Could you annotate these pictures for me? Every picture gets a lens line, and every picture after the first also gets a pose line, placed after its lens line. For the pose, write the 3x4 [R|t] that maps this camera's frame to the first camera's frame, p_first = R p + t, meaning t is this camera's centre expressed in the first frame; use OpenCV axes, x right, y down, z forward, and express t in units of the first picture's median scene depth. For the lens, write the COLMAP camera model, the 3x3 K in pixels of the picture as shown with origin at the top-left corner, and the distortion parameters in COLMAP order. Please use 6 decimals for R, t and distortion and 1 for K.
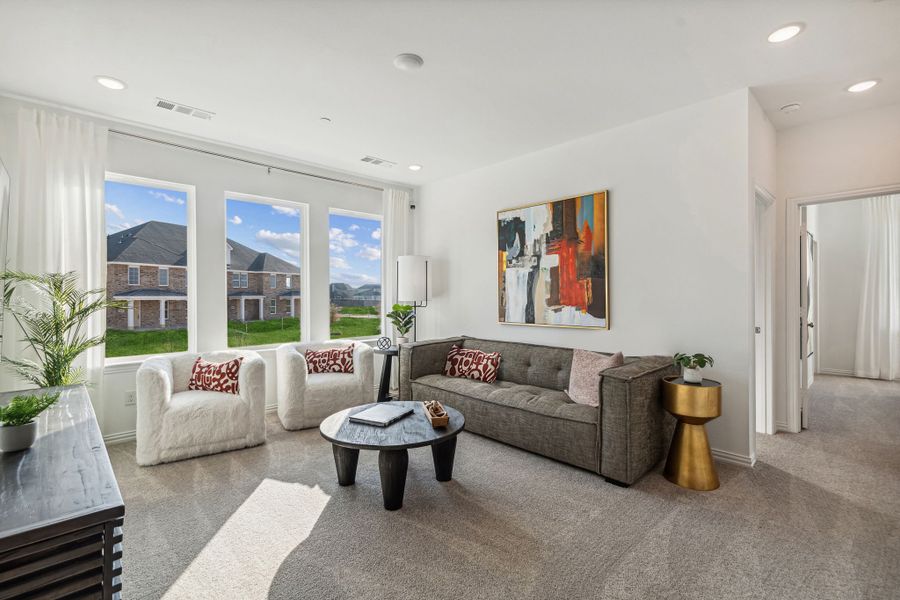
lens RADIAL K [[407.0, 0, 448.9], [0, 407.0, 296.0], [0, 0, 1]] dist [0.001545, -0.000765]
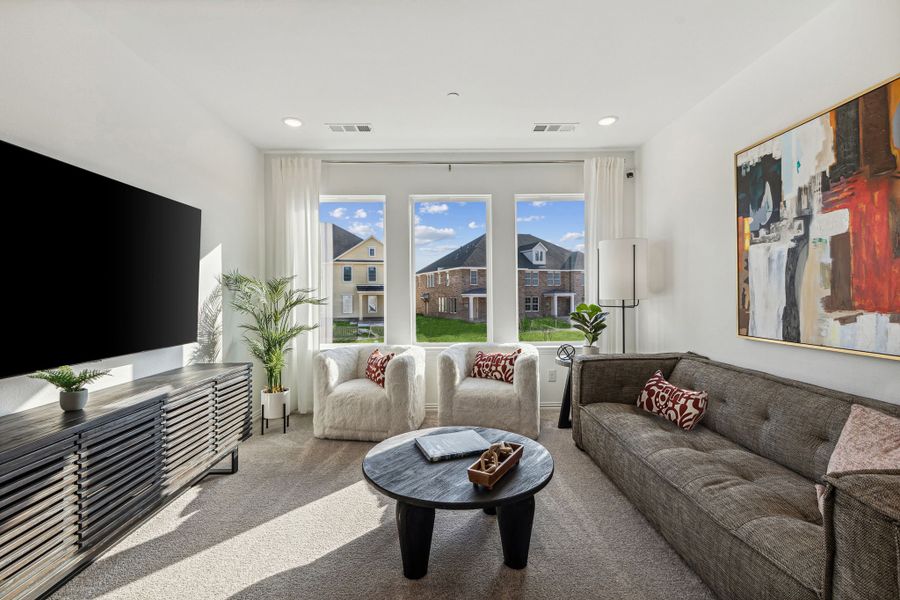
lens RADIAL K [[407.0, 0, 448.9], [0, 407.0, 296.0], [0, 0, 1]] dist [0.001545, -0.000765]
pose [[0.727089, 0.000520, -0.686543, 0.245425], [0.004311, 0.999977, 0.005322, 0.000428], [0.686529, -0.006829, 0.727070, 0.285276]]
